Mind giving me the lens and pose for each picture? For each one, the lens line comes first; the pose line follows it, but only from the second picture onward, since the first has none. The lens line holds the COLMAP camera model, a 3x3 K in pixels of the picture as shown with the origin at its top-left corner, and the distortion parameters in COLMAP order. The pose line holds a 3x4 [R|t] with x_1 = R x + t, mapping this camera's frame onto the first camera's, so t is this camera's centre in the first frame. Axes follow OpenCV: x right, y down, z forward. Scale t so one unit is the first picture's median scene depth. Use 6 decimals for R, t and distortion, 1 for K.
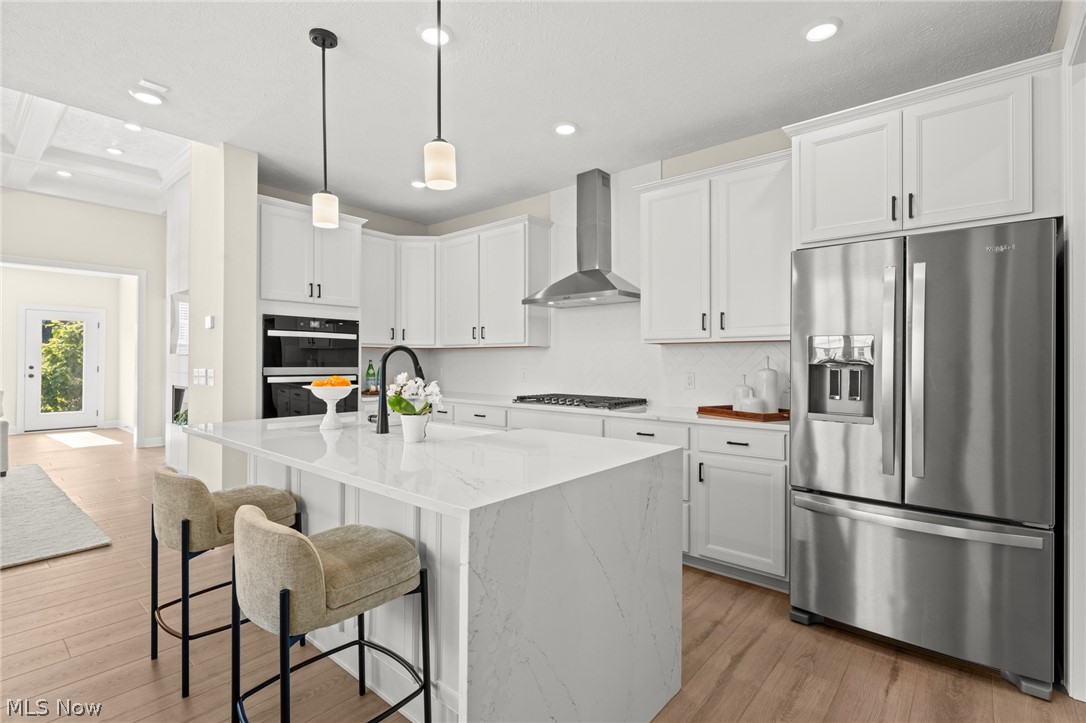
lens RADIAL K [[505.9, 0, 561.7], [0, 505.9, 361.4], [0, 0, 1]] dist [-0.007220, -0.000367]
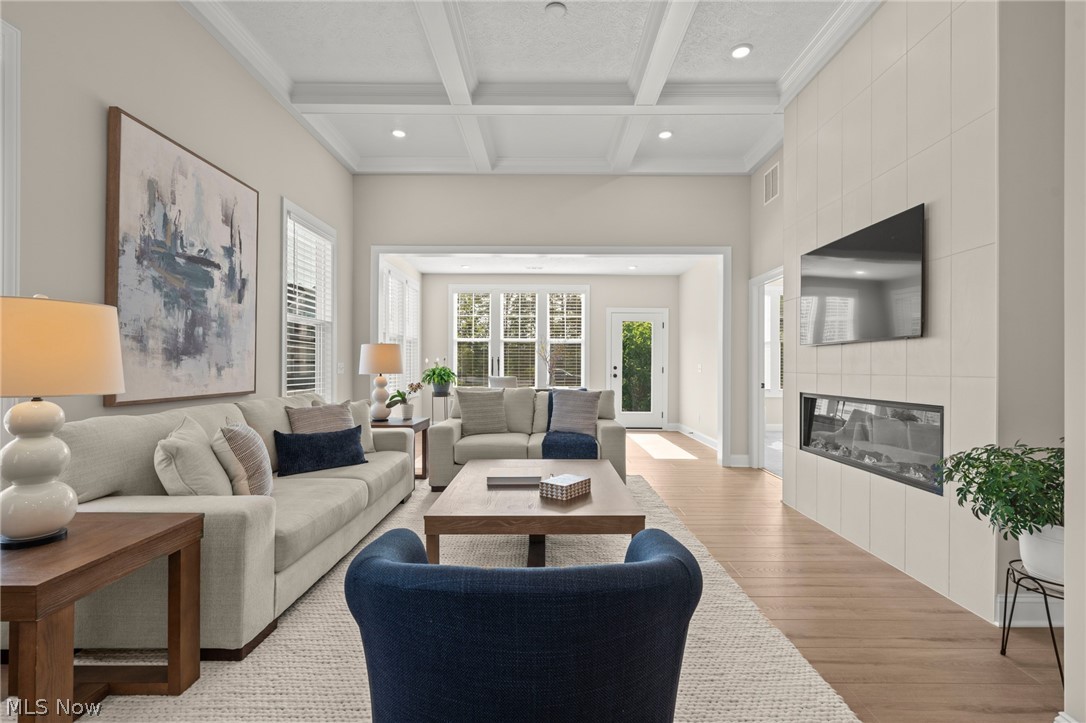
lens RADIAL K [[491.7, 0, 547.9], [0, 491.7, 363.7], [0, 0, 1]] dist [0.000009, -0.000949]
pose [[0.631824, -0.004573, -0.775098, -0.753099], [-0.000495, 0.999980, -0.006303, 0.021650], [0.775111, 0.004366, 0.631810, 0.515687]]
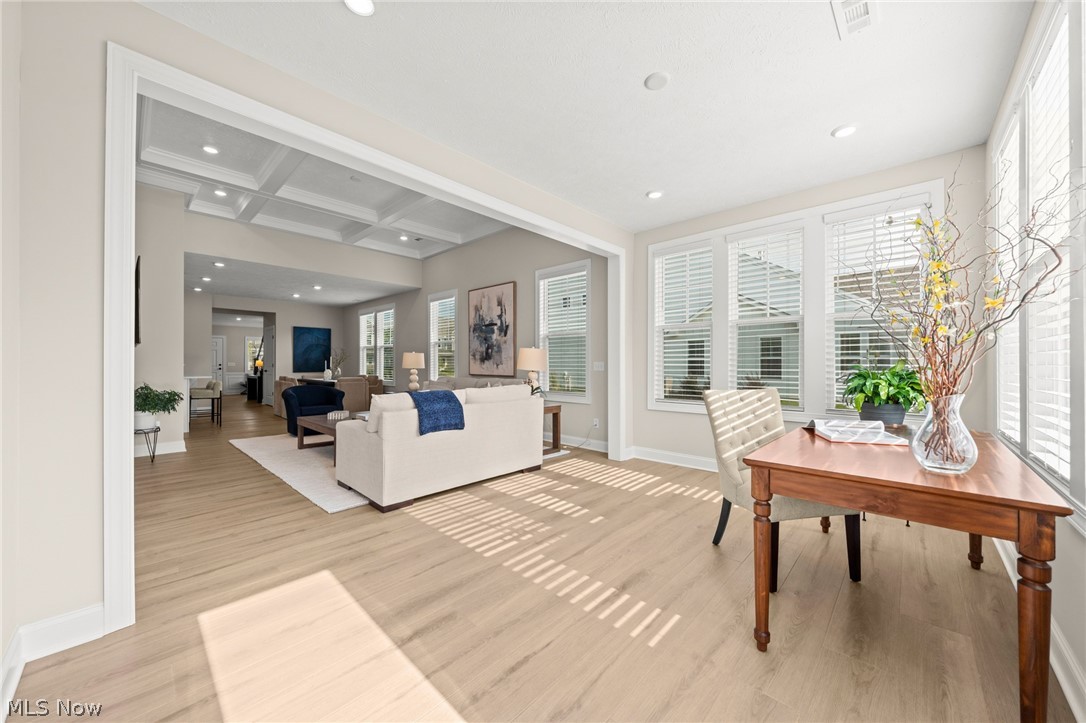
lens RADIAL K [[394.1, 0, 553.5], [0, 394.1, 364.3], [0, 0, 1]] dist [-0.009825, -0.000027]
pose [[-0.997930, -0.007544, 0.063862, -2.140382], [-0.007293, 0.999965, 0.004163, 0.012897], [-0.063891, 0.003688, -0.997950, 2.311649]]
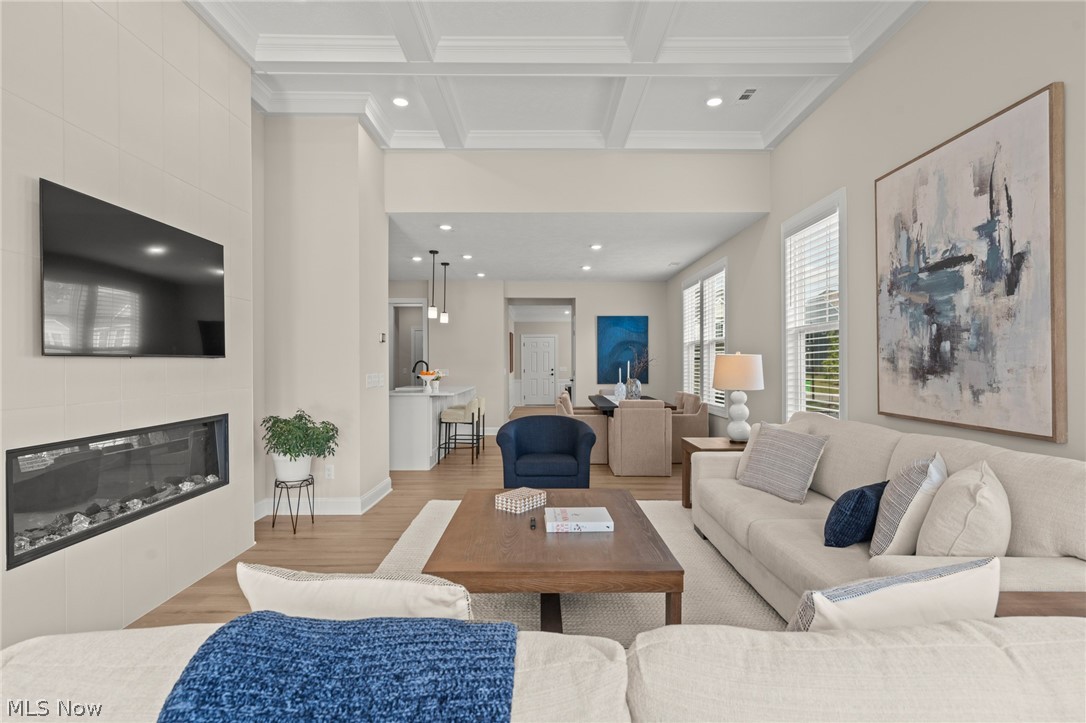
lens RADIAL K [[532.4, 0, 553.8], [0, 532.4, 363.1], [0, 0, 1]] dist [0.001143, -0.001442]
pose [[-0.642500, -0.004611, 0.766272, -1.965734], [-0.000970, 0.999986, 0.005204, -0.016602], [-0.766285, 0.002601, -0.642495, 1.487632]]
